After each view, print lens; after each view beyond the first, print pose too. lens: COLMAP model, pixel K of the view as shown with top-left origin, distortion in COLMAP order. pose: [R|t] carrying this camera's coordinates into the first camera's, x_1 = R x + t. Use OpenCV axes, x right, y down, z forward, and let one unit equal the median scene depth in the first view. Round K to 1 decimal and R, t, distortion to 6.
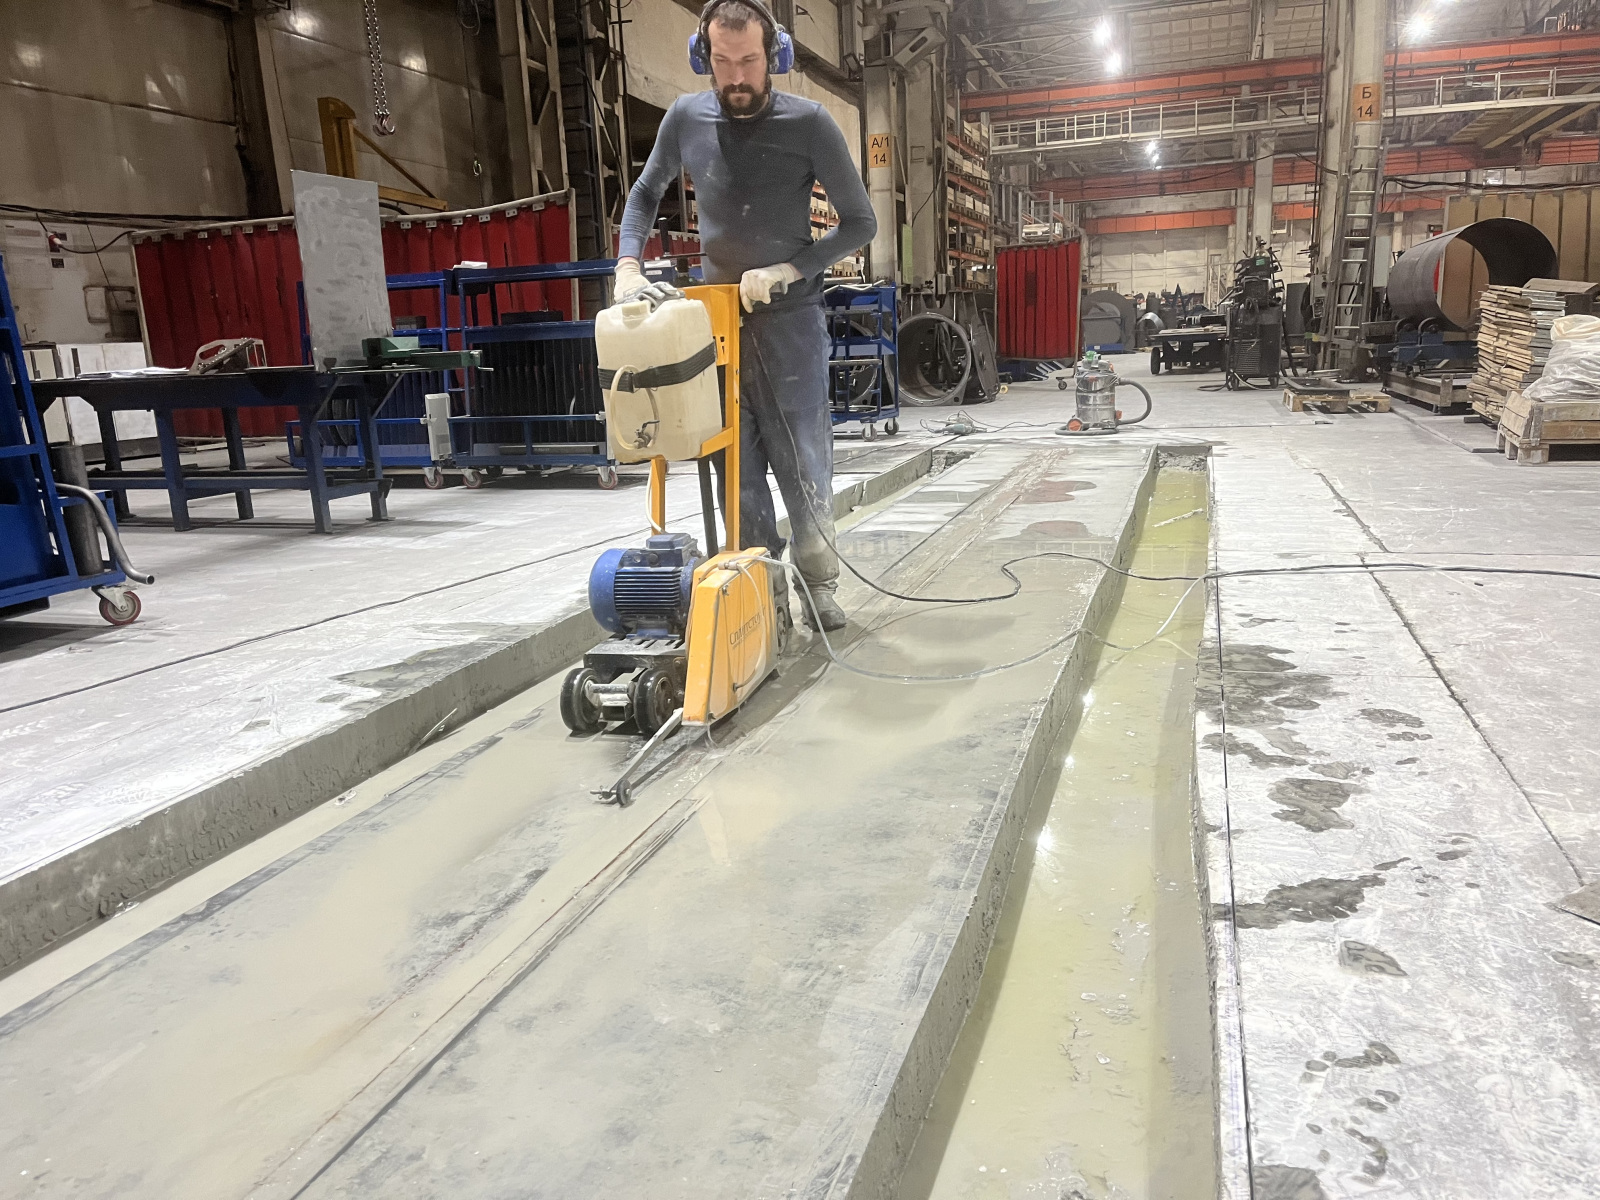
lens RADIAL K [[1210.7, 0, 803.7], [0, 1210.7, 576.5], [0, 0, 1]] dist [0.083951, -0.117181]
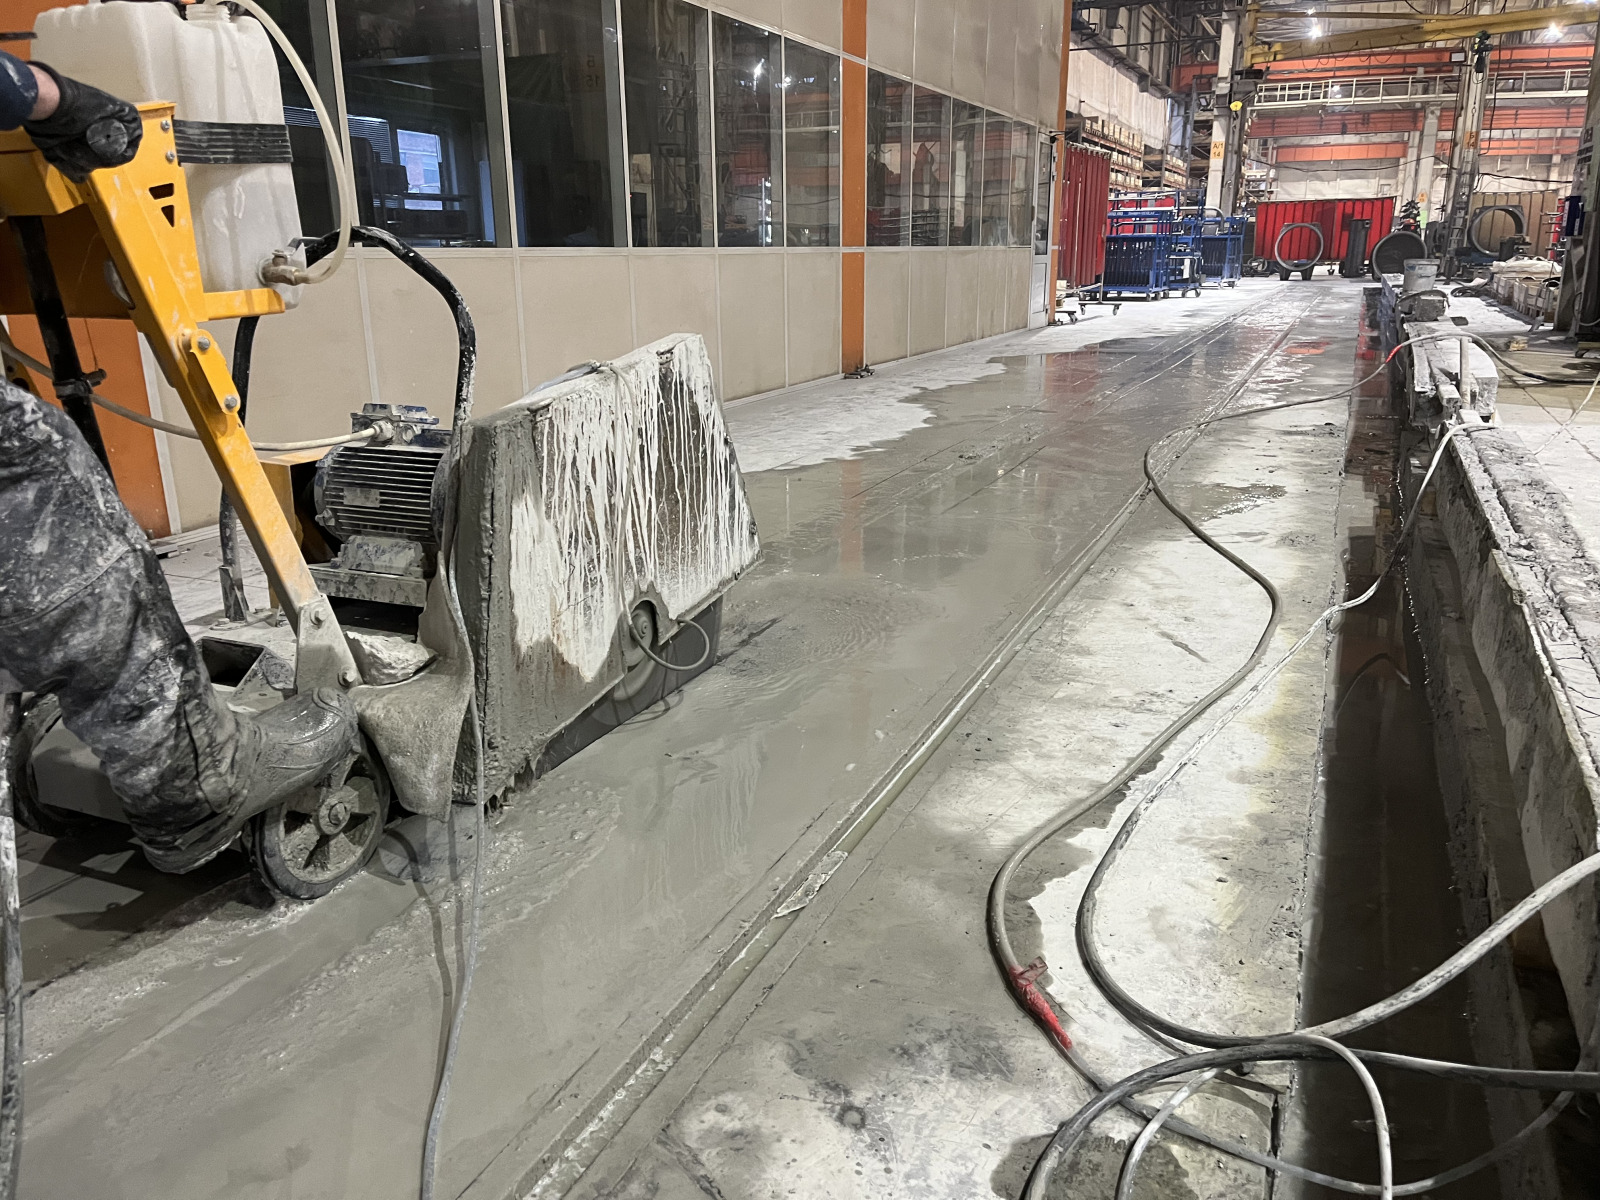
lens RADIAL K [[1221.0, 0, 800.0], [0, 1221.0, 600.0], [0, 0, 1]] dist [0.050051, -0.069590]
pose [[0.993861, 0.063025, -0.090927, -0.075975], [-0.054918, 0.994511, 0.089063, 0.046817], [0.096041, -0.083523, 0.991867, -0.218939]]
